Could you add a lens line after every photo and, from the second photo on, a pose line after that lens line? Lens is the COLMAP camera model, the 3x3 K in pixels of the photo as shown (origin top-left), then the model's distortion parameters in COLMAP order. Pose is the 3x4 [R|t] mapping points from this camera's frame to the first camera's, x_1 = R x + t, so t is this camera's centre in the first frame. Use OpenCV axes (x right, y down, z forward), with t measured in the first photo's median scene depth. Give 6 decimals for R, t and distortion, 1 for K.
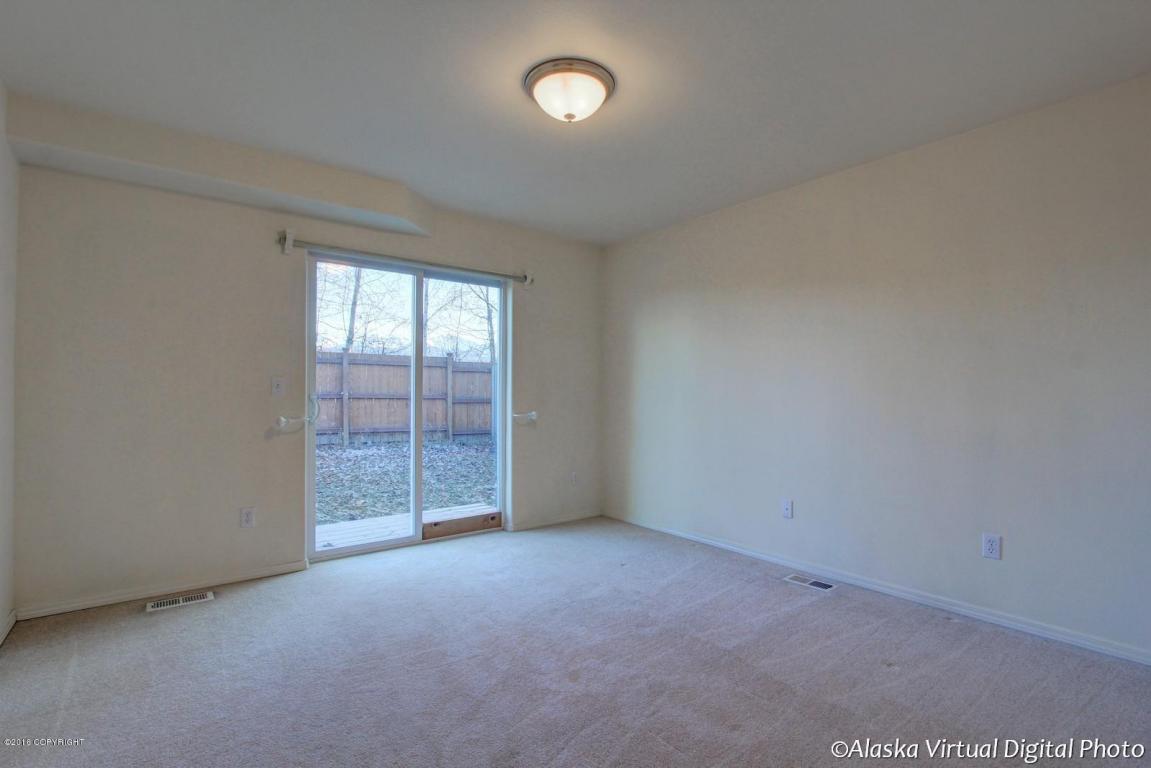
lens RADIAL K [[545.6, 0, 579.3], [0, 545.6, 387.7], [0, 0, 1]] dist [-0.009987, -0.000039]
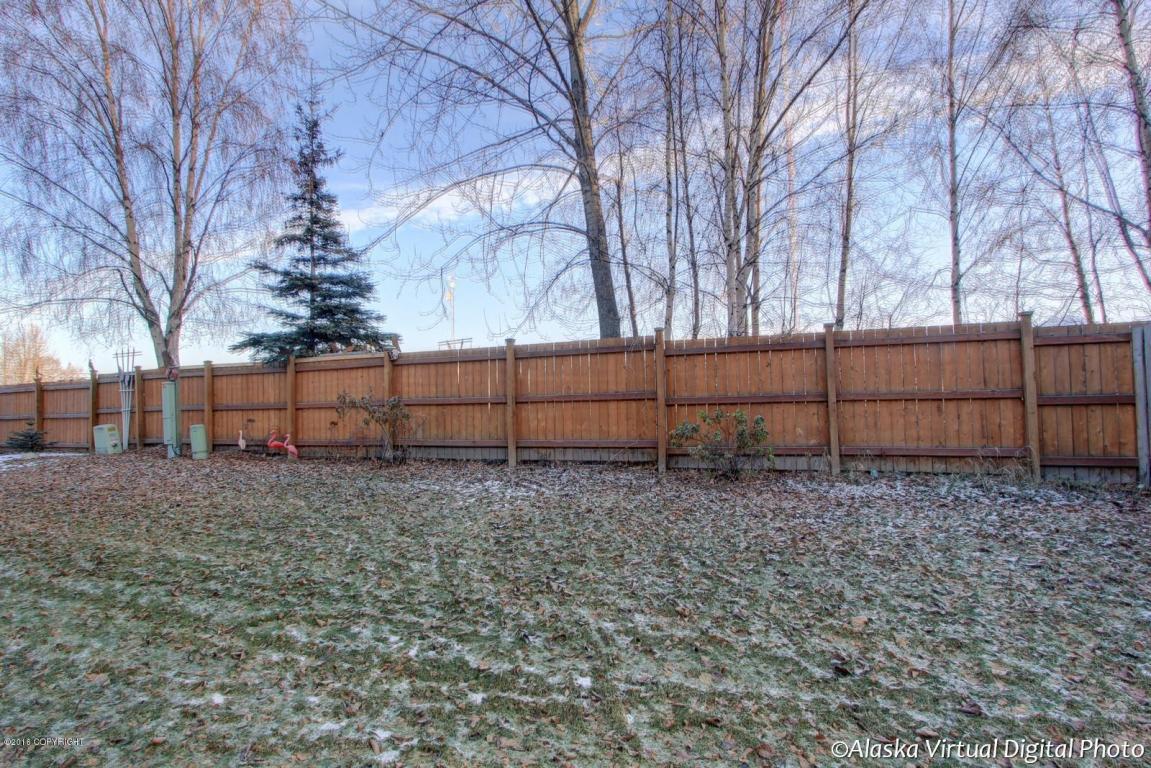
lens RADIAL K [[545.6, 0, 579.3], [0, 545.6, 387.7], [0, 0, 1]] dist [-0.009987, -0.000039]
pose [[0.651882, -0.036929, -0.757421, -0.133151], [0.034856, 0.999217, -0.018719, 0.005501], [0.757519, -0.014198, 0.652659, 0.346709]]
